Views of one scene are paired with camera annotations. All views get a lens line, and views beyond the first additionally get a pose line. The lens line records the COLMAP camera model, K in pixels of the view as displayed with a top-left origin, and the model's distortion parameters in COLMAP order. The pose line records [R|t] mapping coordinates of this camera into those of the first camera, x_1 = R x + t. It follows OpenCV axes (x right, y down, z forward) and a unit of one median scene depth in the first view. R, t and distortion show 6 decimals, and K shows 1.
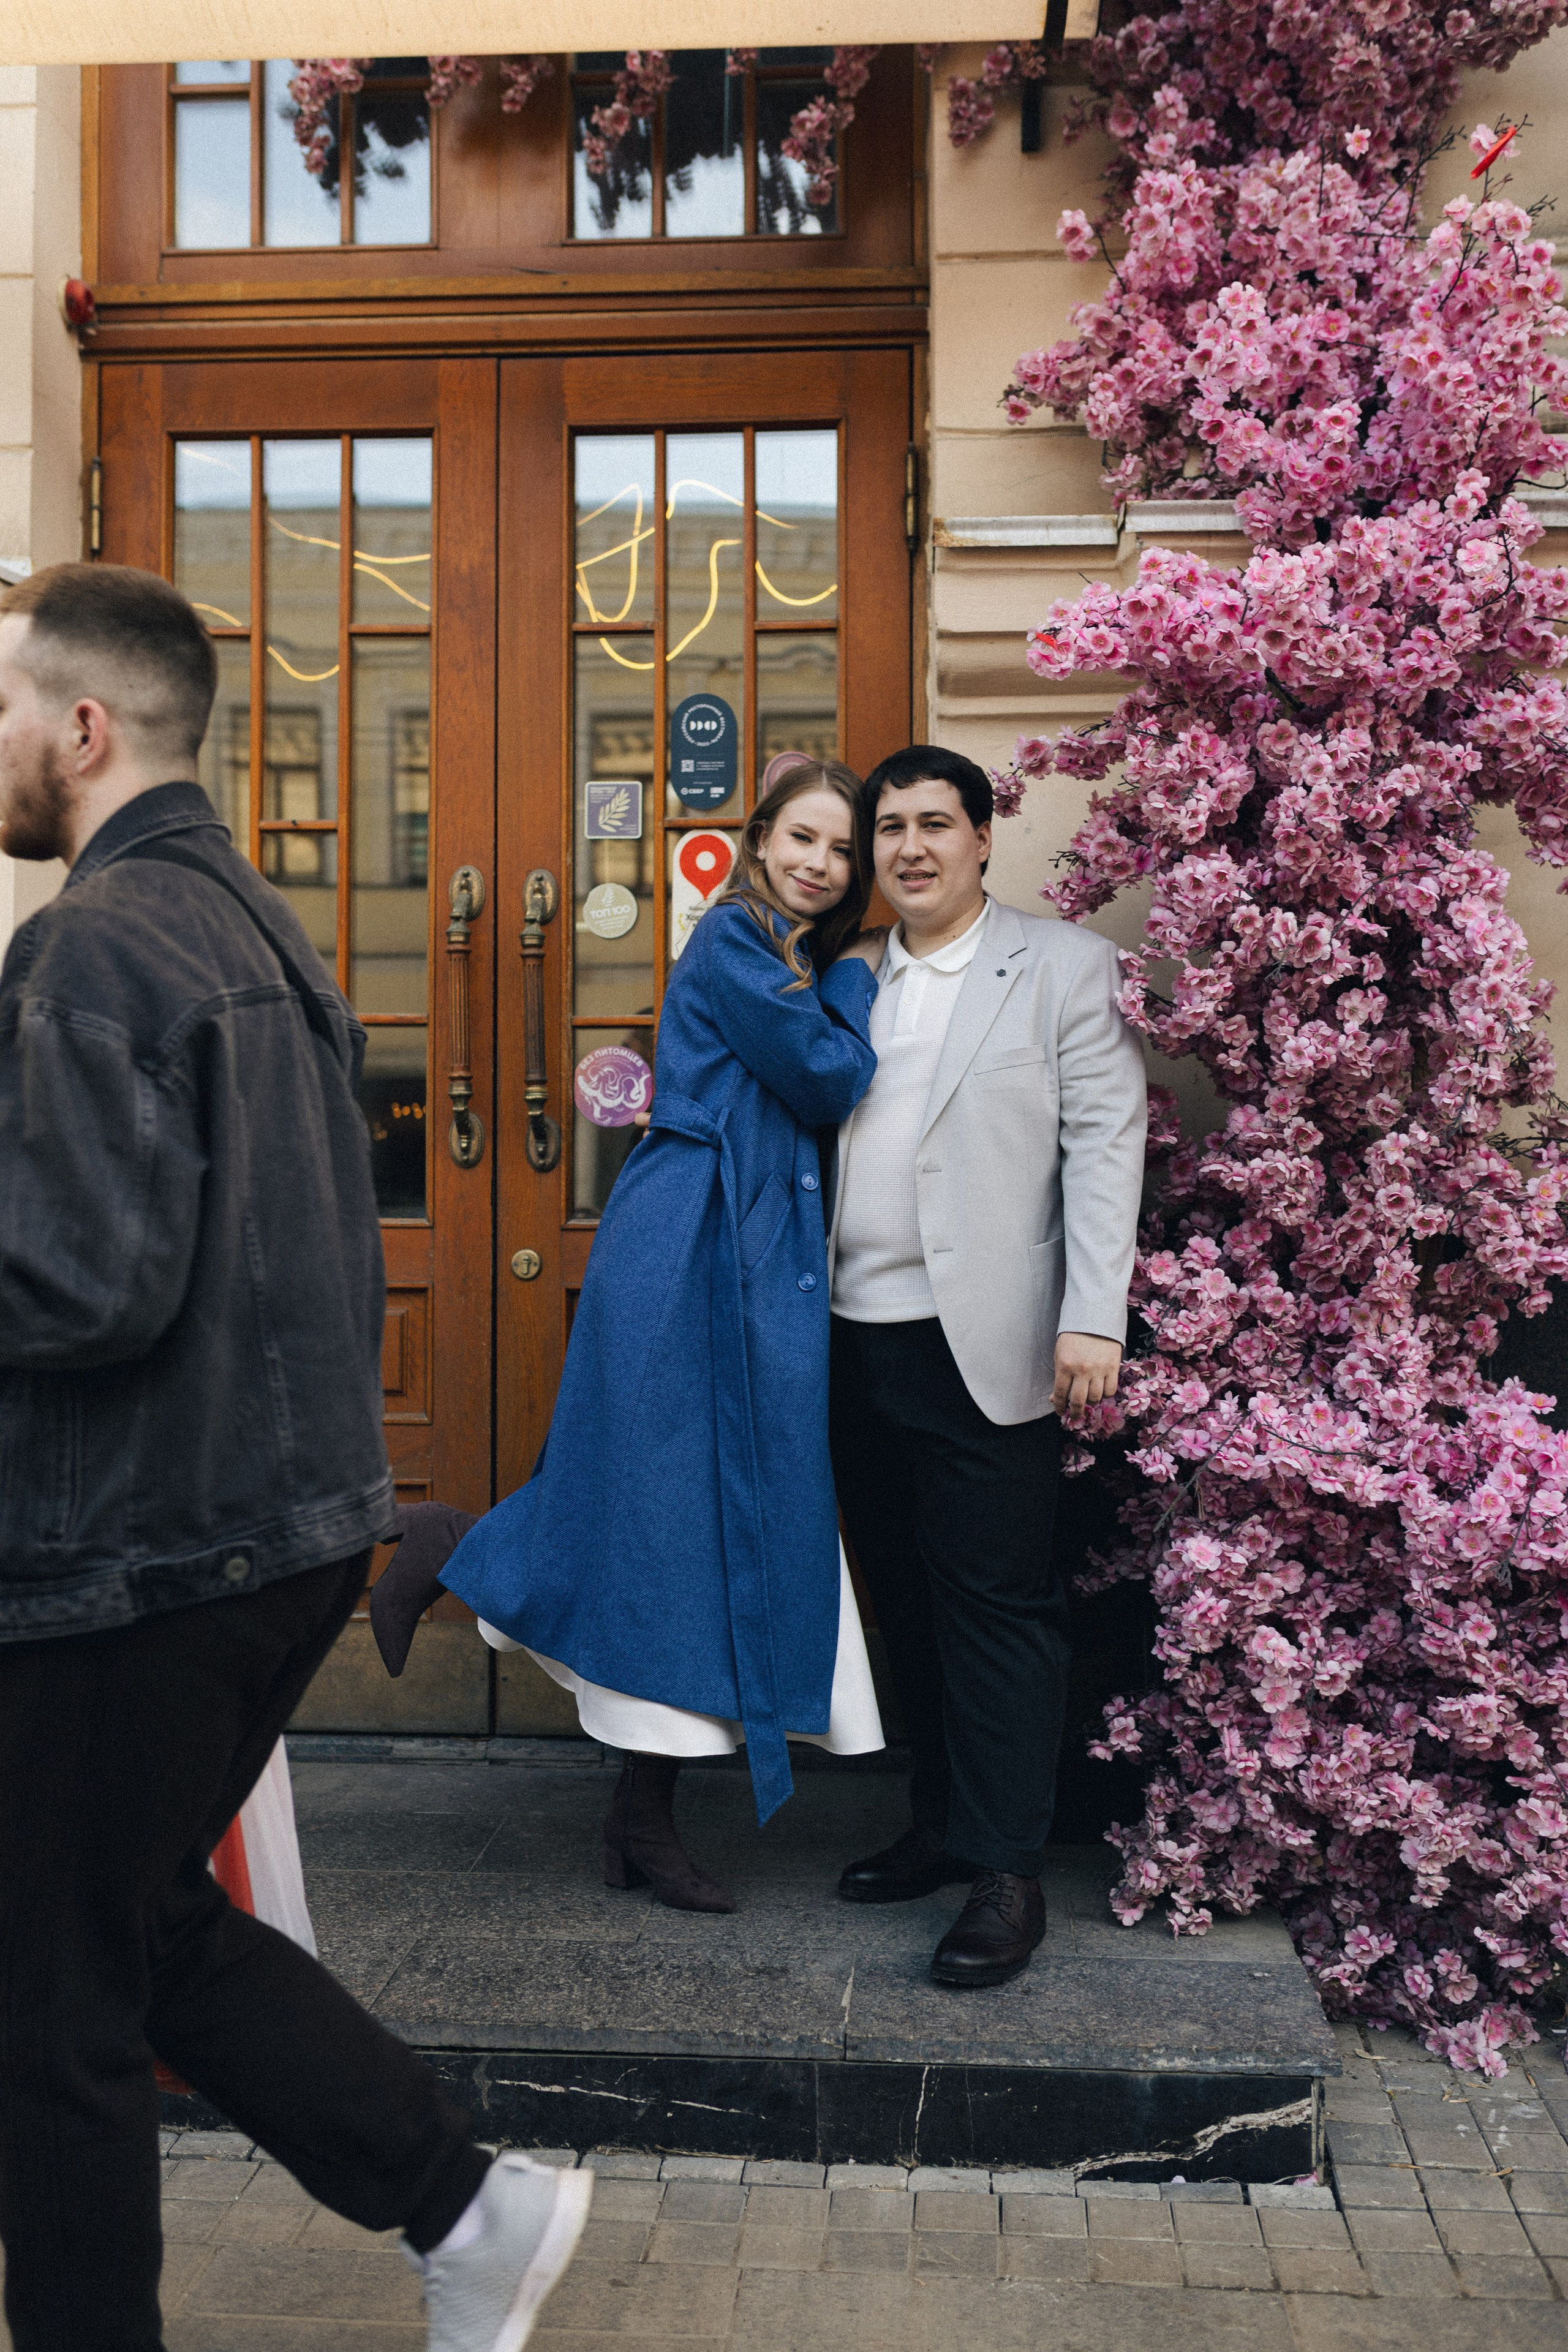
lens RADIAL K [[2205.1, 0, 815.3], [0, 2205.1, 1261.9], [0, 0, 1]] dist [-0.002905, 0.016510]
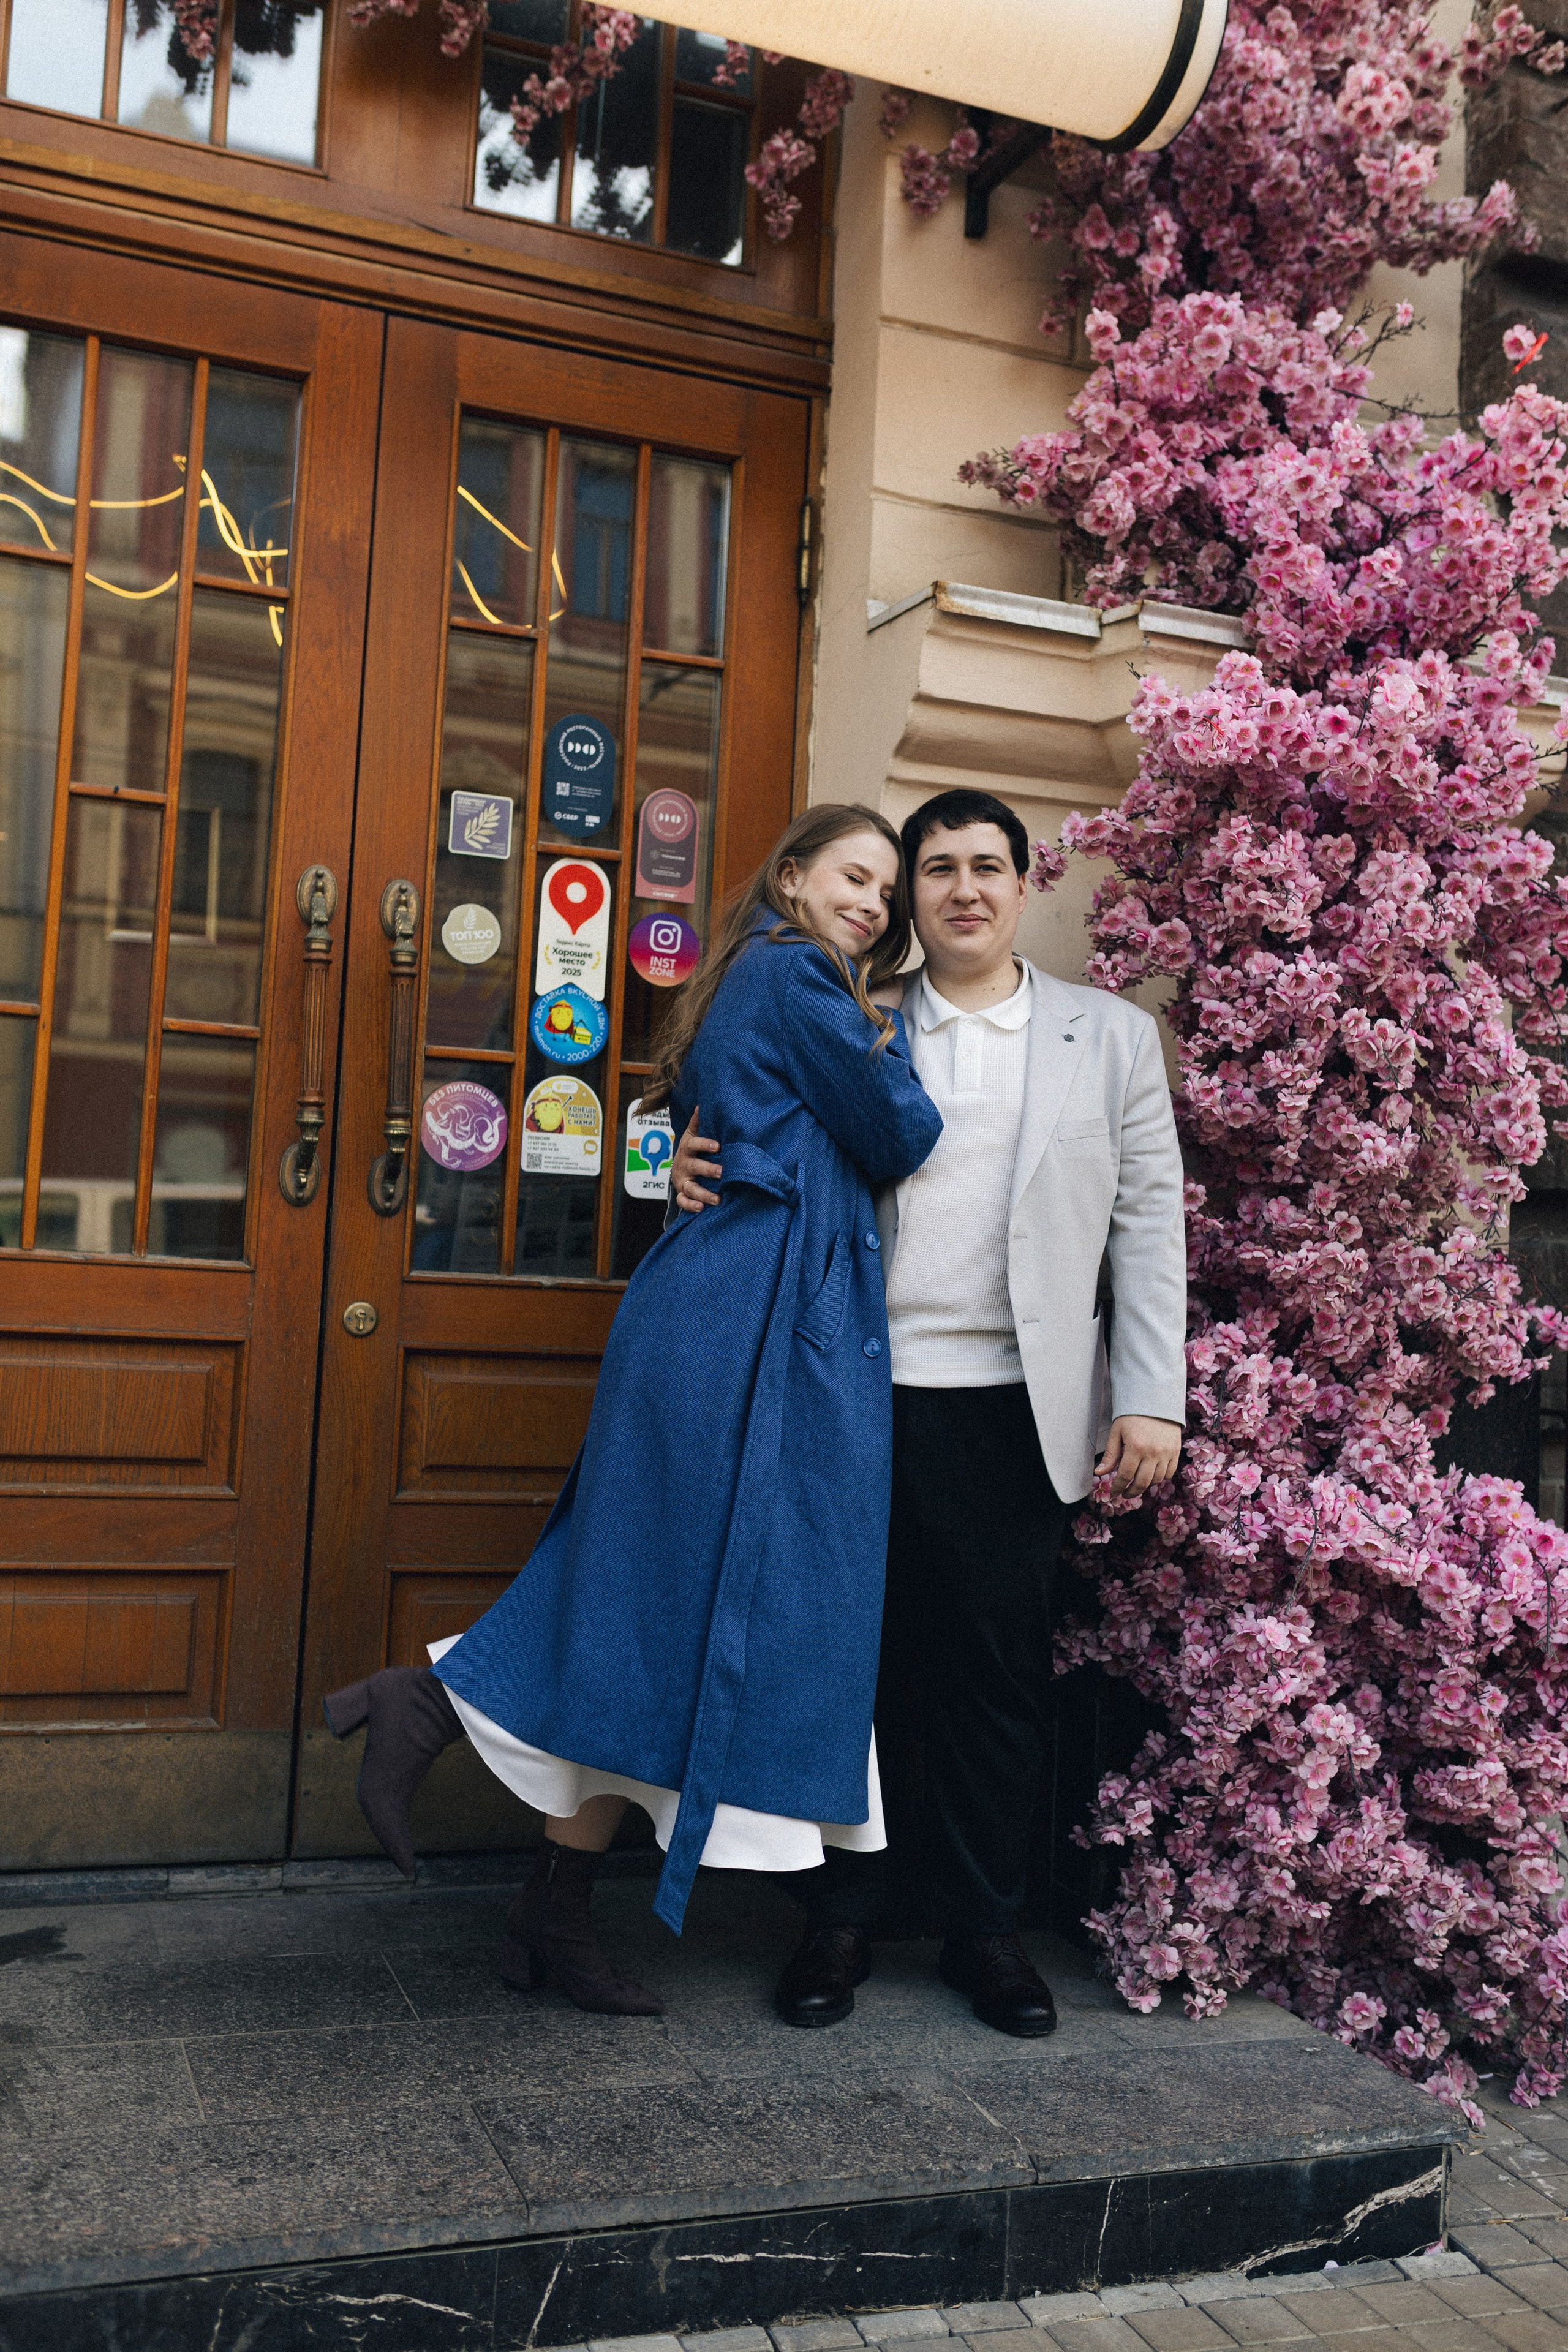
lens RADIAL K [[2205.6, 0, 785.7], [0, 2205.6, 1238.2], [0, 0, 1]] dist [0.003086, -0.000915]
pose [[0.908189, 0.054901, 0.414944, -0.446905], [-0.037224, 0.998026, -0.050574, 0.009345], [-0.416902, 0.030485, 0.908440, 0.158125]]
